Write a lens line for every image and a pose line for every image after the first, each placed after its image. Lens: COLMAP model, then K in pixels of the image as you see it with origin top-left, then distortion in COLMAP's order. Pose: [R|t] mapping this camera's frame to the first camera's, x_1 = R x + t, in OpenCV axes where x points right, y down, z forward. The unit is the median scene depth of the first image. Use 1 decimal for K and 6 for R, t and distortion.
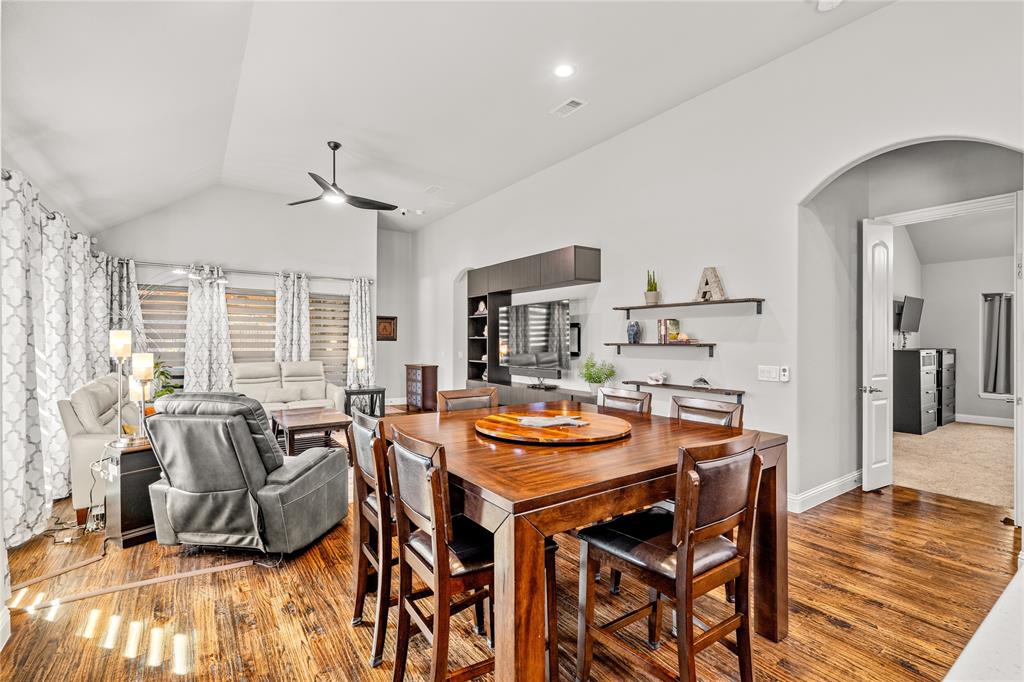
lens RADIAL K [[464.6, 0, 514.2], [0, 464.6, 341.9], [0, 0, 1]] dist [-0.001372, 0.001355]
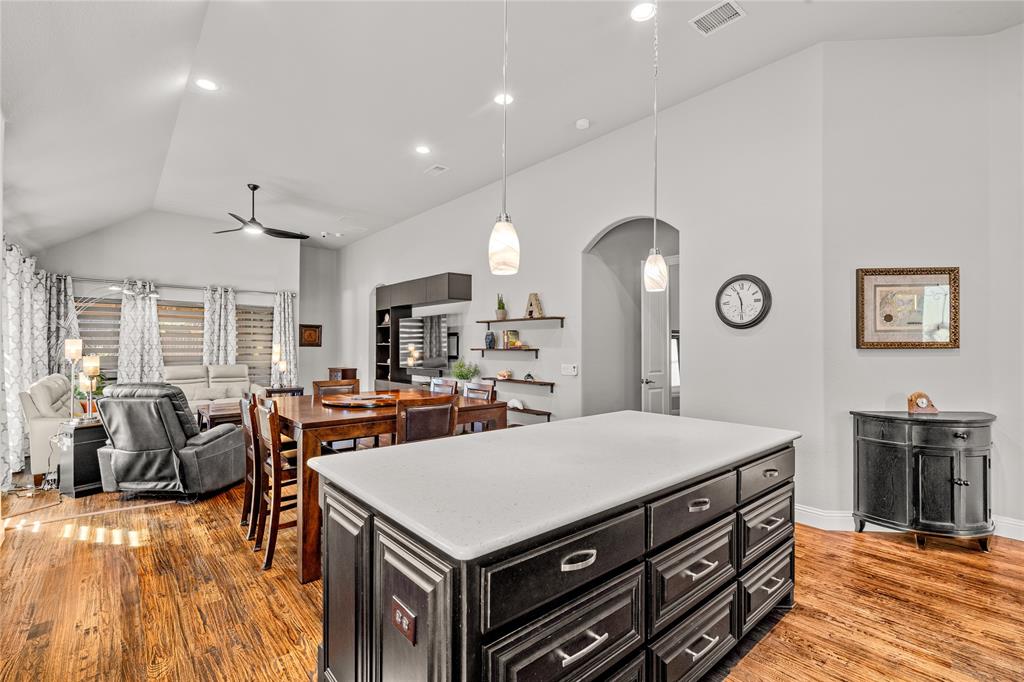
lens RADIAL K [[464.6, 0, 514.2], [0, 464.6, 341.9], [0, 0, 1]] dist [-0.001372, 0.001355]
pose [[0.995006, 0.000706, 0.099817, 0.151486], [0.000501, 0.999927, -0.012072, -0.000034], [-0.099819, 0.012062, 0.994933, -0.243486]]
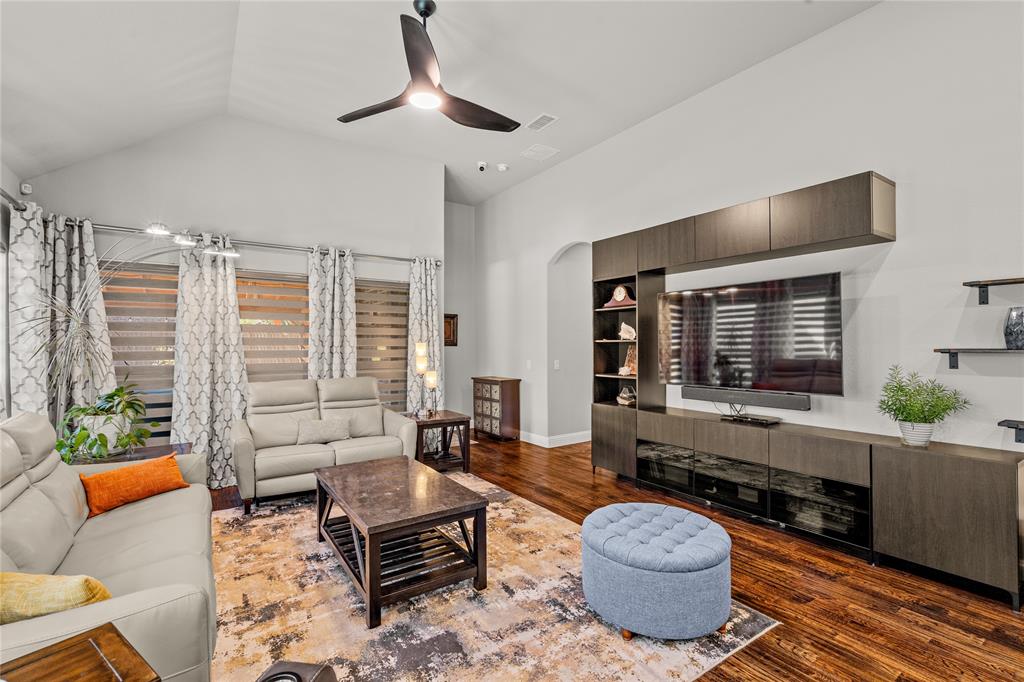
lens RADIAL K [[464.6, 0, 514.2], [0, 464.6, 341.9], [0, 0, 1]] dist [-0.001372, 0.001355]
pose [[0.999916, -0.007208, -0.010777, -0.237672], [0.007125, 0.999945, -0.007743, -0.003850], [0.010832, 0.007665, 0.999912, 0.373927]]
